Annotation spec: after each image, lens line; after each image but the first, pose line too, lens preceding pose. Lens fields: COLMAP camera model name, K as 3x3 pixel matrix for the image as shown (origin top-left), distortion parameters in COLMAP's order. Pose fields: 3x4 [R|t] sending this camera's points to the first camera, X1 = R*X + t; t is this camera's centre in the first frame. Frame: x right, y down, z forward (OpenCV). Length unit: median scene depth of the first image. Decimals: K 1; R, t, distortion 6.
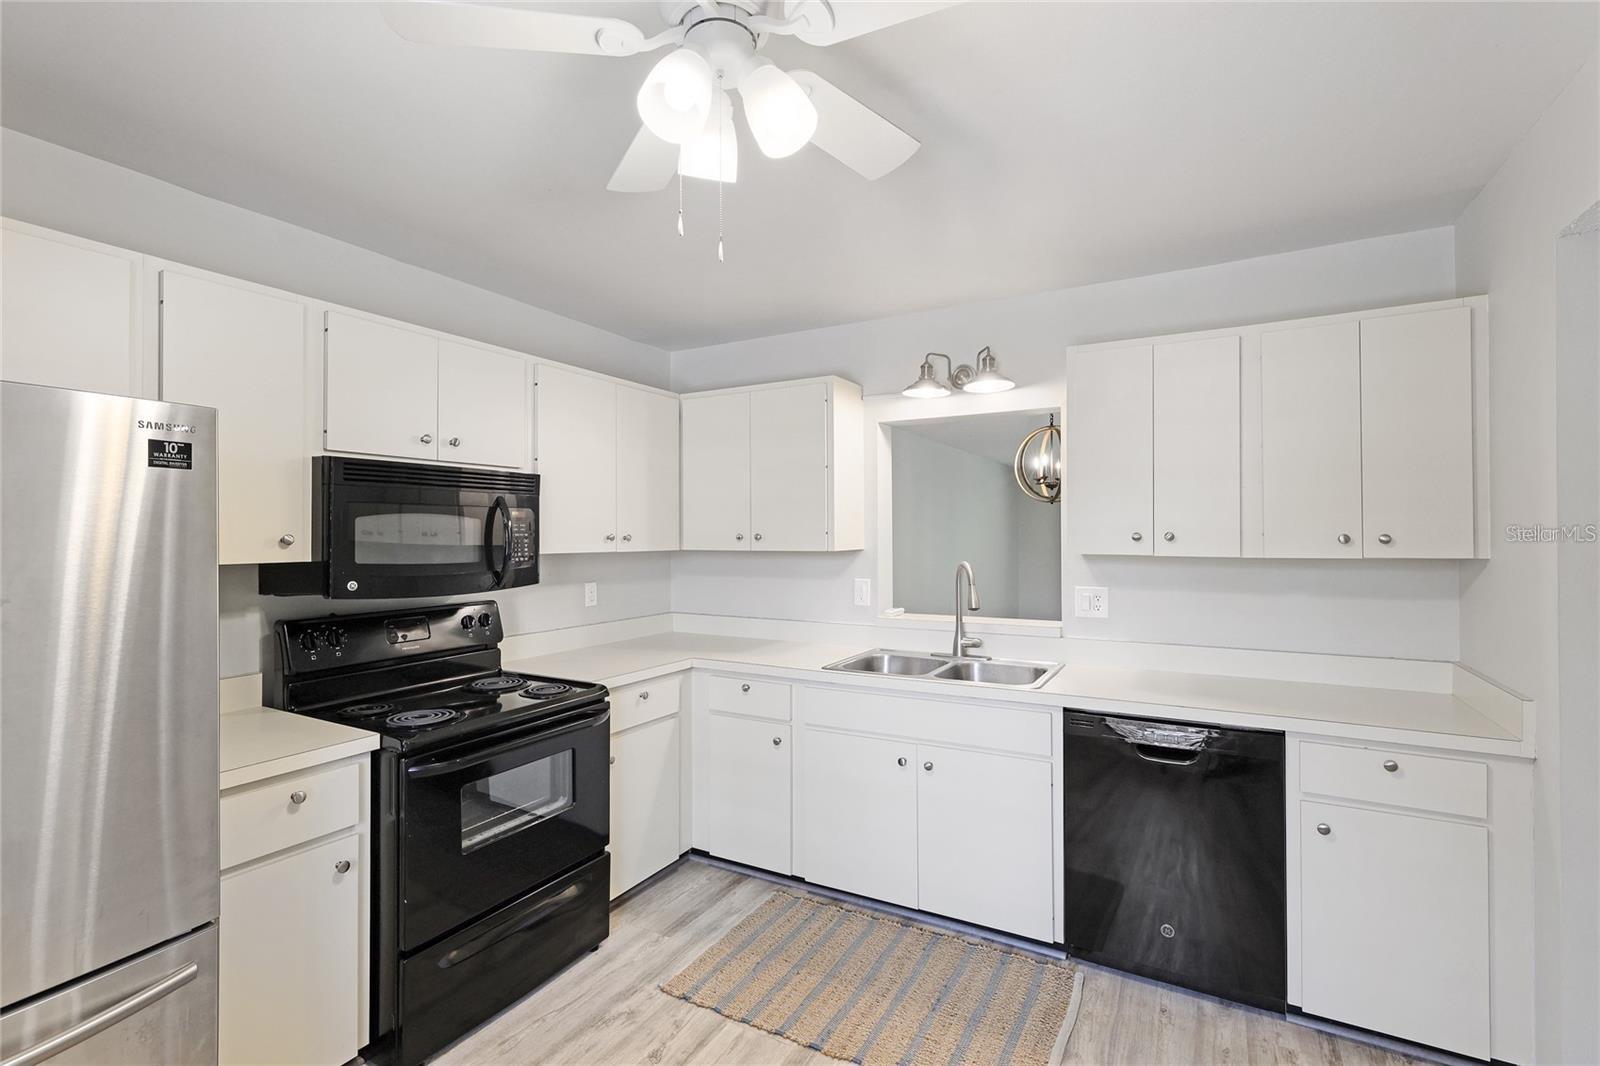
lens RADIAL K [[732.3, 0, 798.2], [0, 732.3, 526.9], [0, 0, 1]] dist [0.002993, 0.000890]
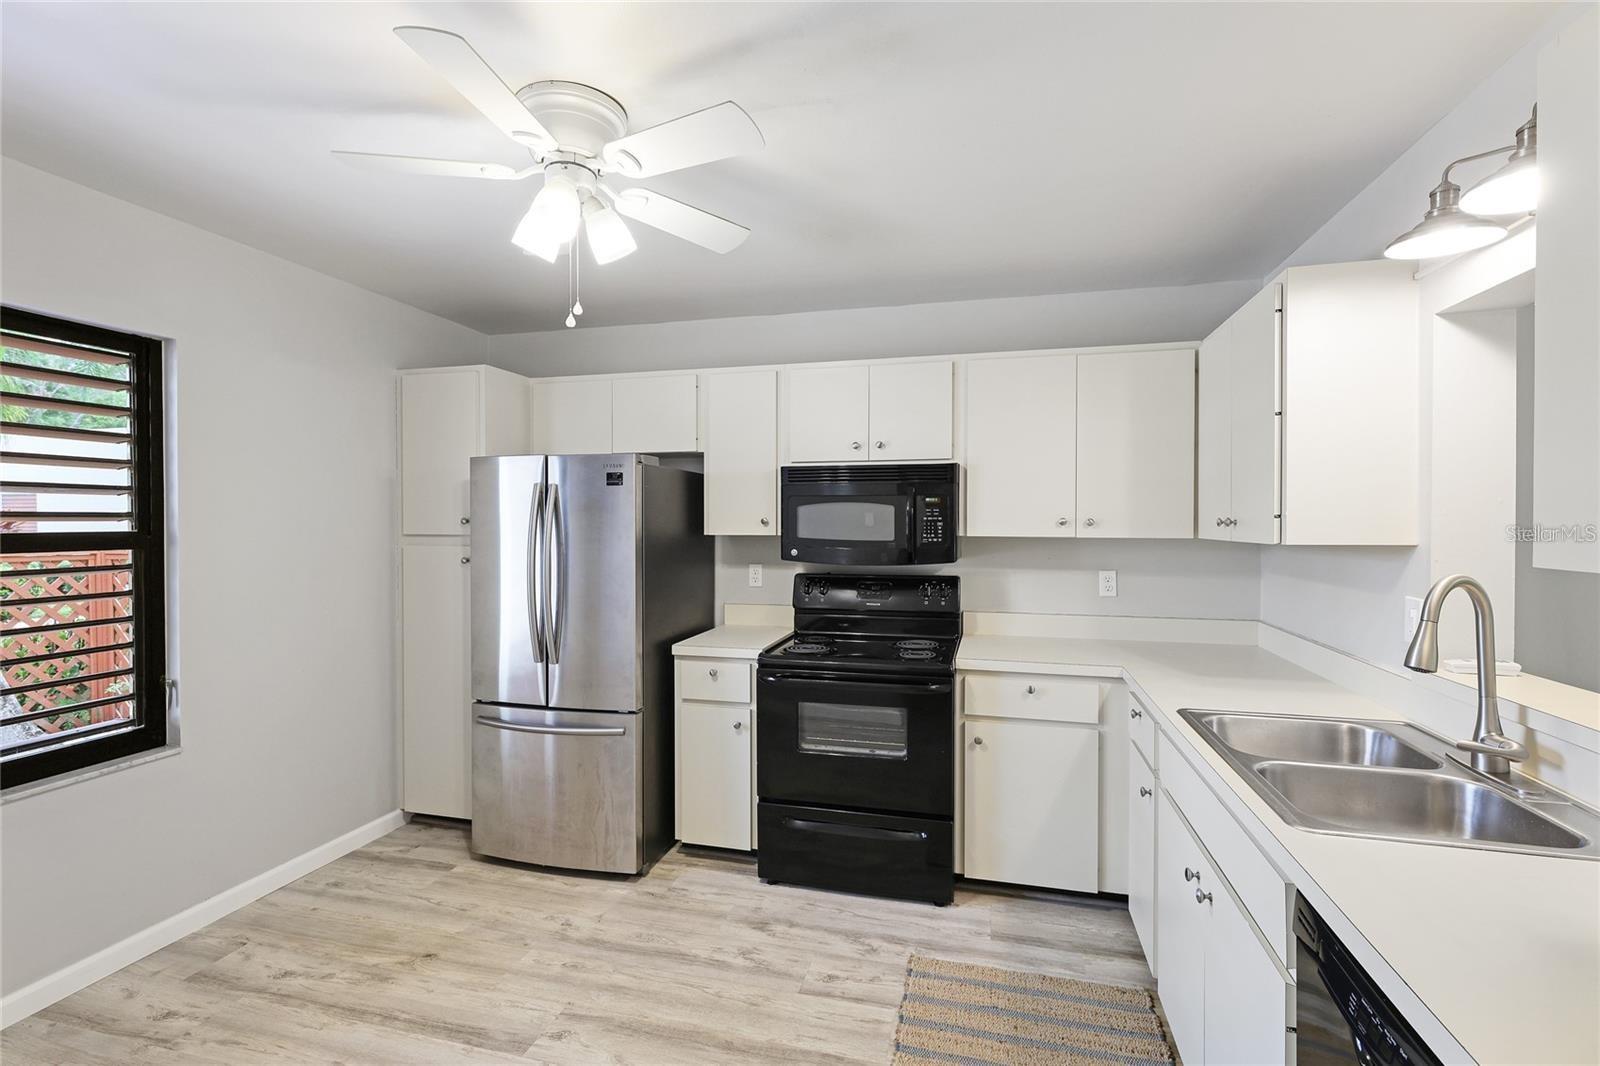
lens RADIAL K [[732.3, 0, 798.2], [0, 732.3, 526.9], [0, 0, 1]] dist [0.002993, 0.000890]
pose [[0.250390, 0.008738, -0.968106, 0.712734], [0.008202, 0.999904, 0.011146, 0.010300], [0.968110, -0.010731, 0.250294, 0.547280]]
